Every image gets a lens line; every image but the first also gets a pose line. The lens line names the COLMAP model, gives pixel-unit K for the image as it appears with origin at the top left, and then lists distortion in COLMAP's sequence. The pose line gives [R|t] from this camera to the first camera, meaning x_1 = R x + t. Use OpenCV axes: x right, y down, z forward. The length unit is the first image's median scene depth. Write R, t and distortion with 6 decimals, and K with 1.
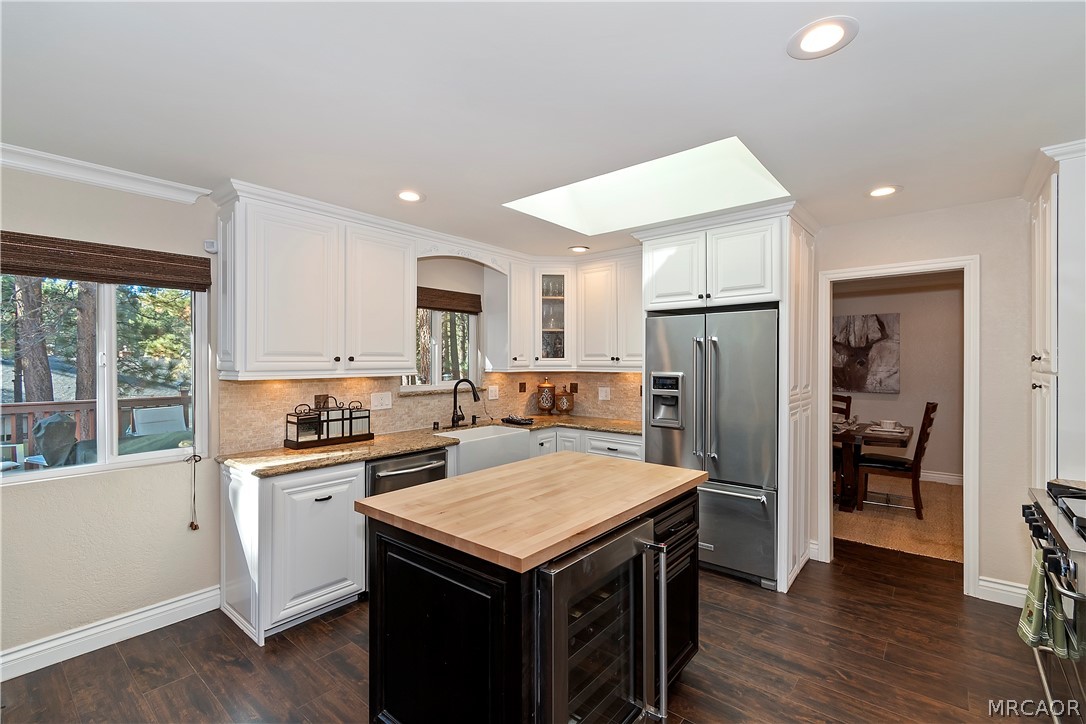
lens RADIAL K [[487.6, 0, 543.0], [0, 487.6, 362.0], [0, 0, 1]] dist [0.002280, 0.000063]
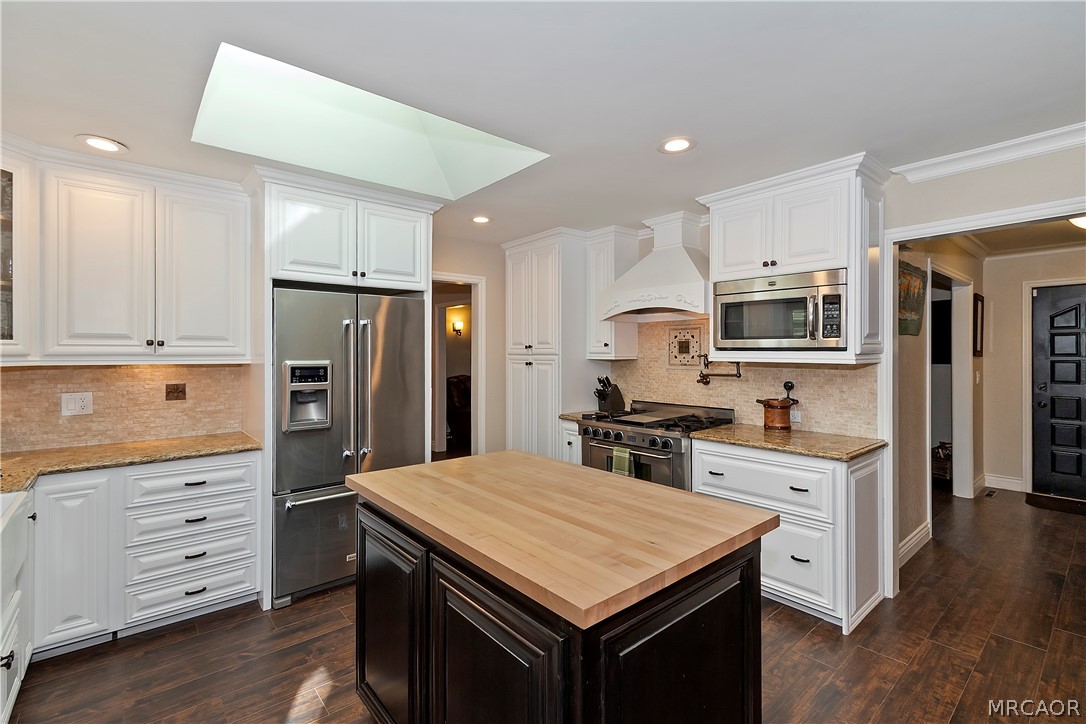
lens RADIAL K [[487.4, 0, 543.1], [0, 487.4, 351.6], [0, 0, 1]] dist [-0.000447, -0.000012]
pose [[0.168046, 0.000992, 0.985779, -0.467706], [0.002879, 0.999995, -0.001497, 0.008470], [-0.985775, 0.003090, 0.168043, 0.500317]]
